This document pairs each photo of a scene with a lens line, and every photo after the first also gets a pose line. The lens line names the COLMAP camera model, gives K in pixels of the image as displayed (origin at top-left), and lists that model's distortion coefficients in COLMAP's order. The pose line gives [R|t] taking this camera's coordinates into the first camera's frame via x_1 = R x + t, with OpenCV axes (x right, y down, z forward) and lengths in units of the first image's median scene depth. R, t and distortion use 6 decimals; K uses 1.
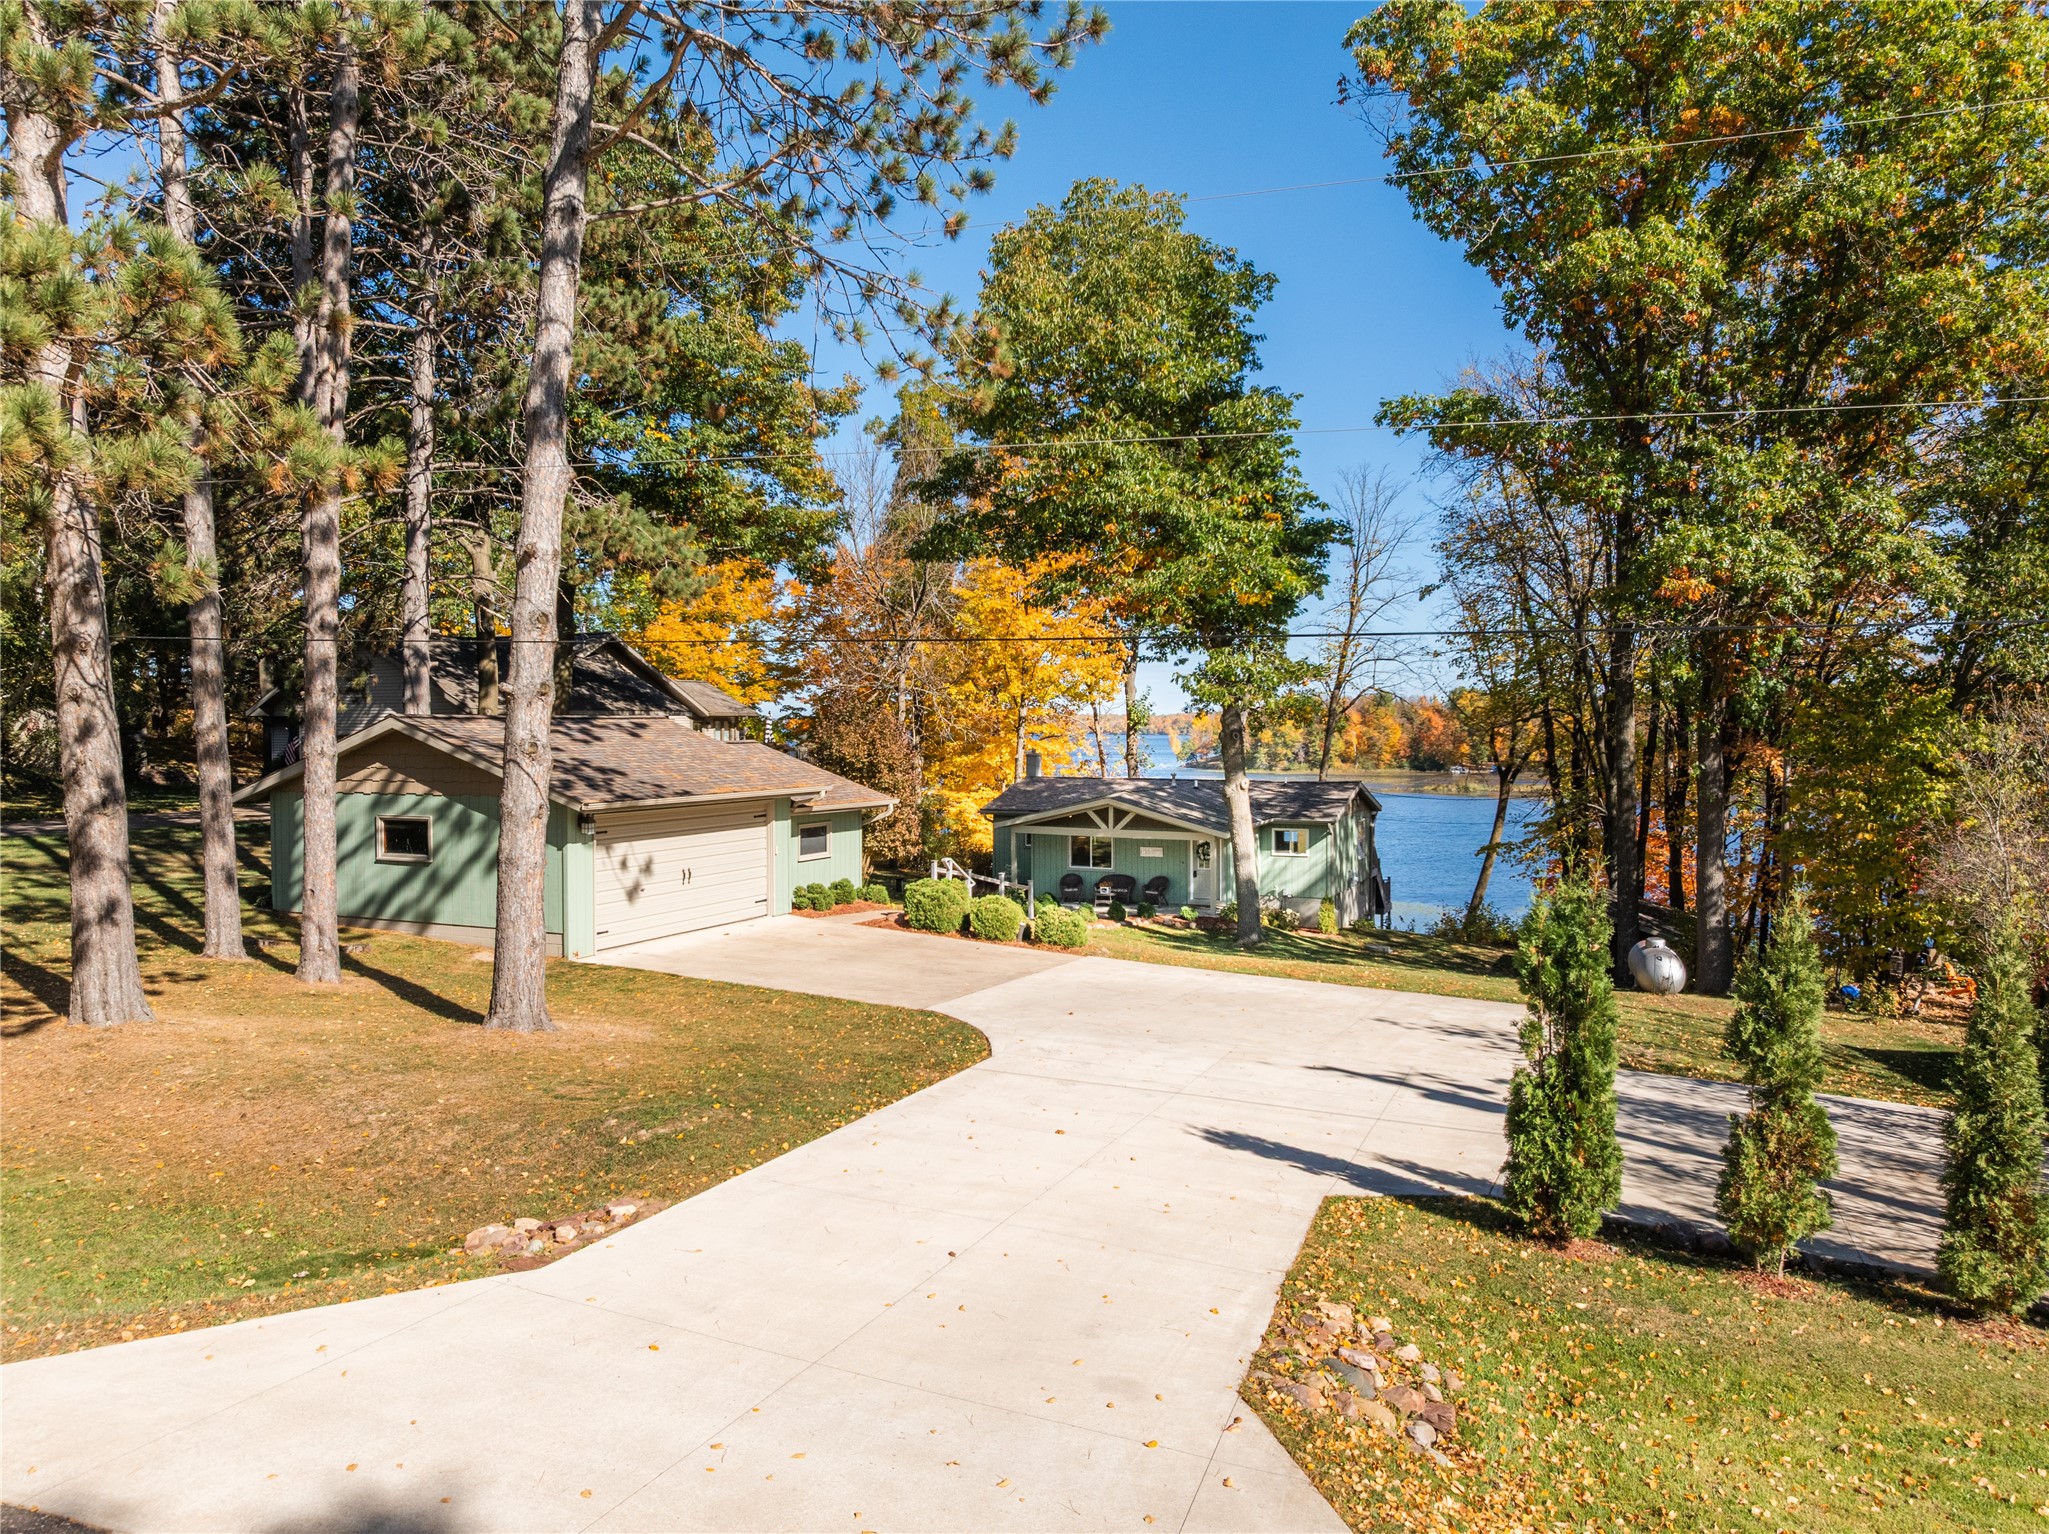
lens RADIAL K [[1427.0, 0, 1018.2], [0, 1427.0, 745.4], [0, 0, 1]] dist [-0.006256, -0.001138]
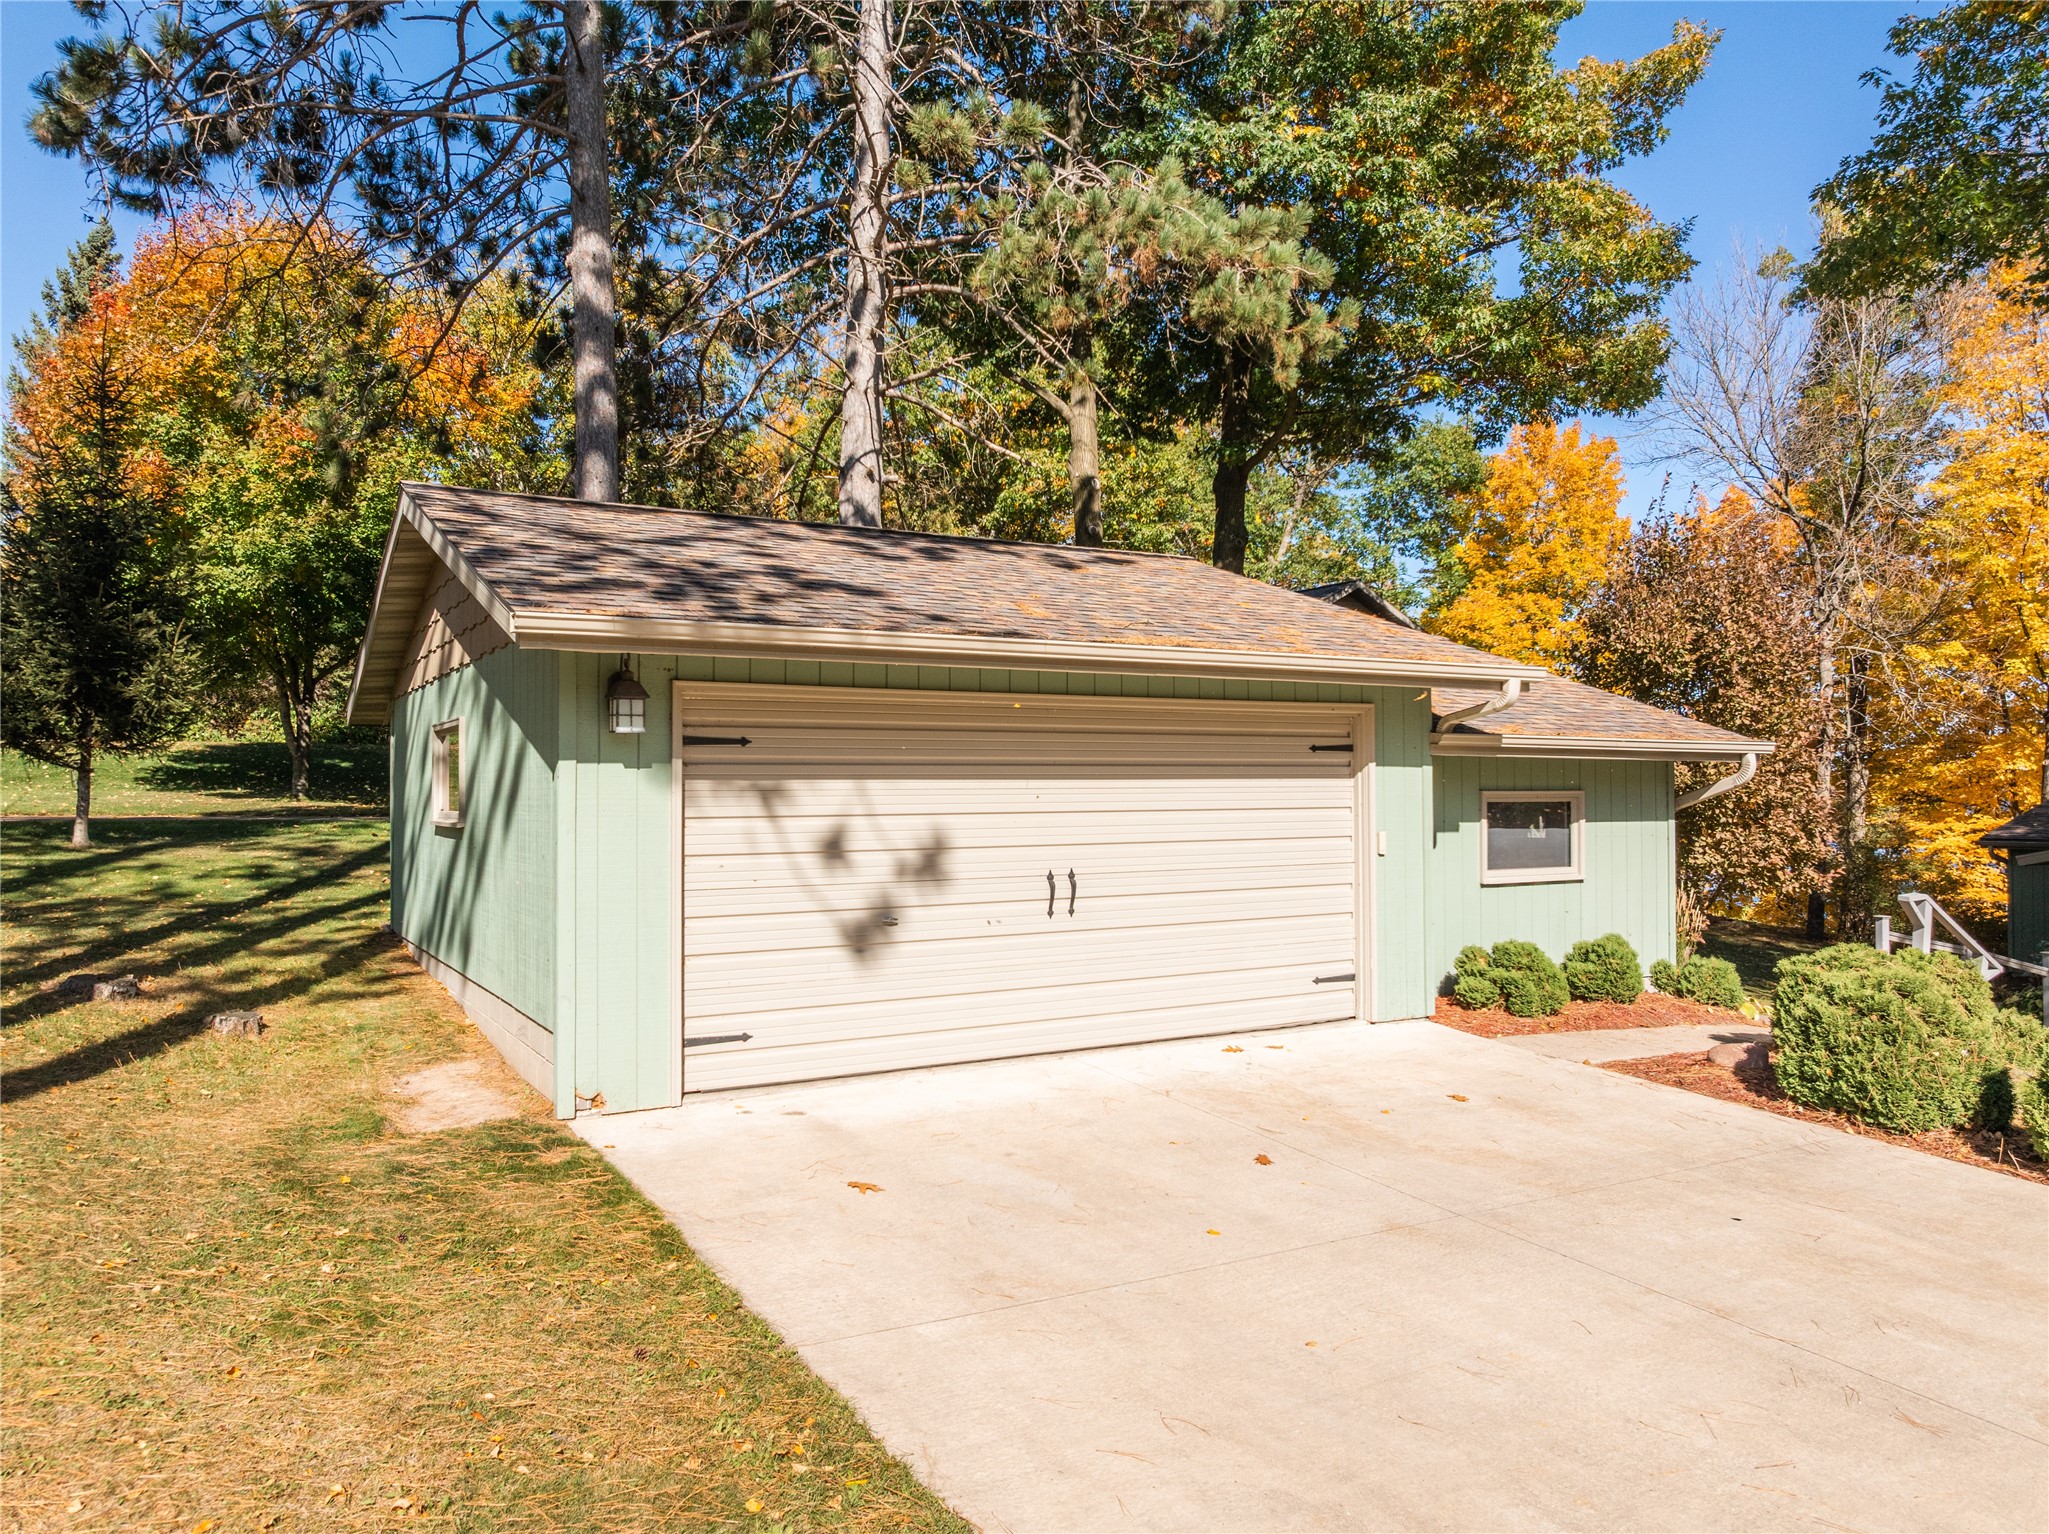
lens RADIAL K [[1435.6, 0, 1024.5], [0, 1435.6, 767.0], [0, 0, 1]] dist [-0.038657, 0.000564]
pose [[0.820355, -0.012483, -0.571718, -0.024118], [-0.004257, 0.999601, -0.027934, 0.046029], [0.571838, 0.025349, 0.819975, 0.460310]]
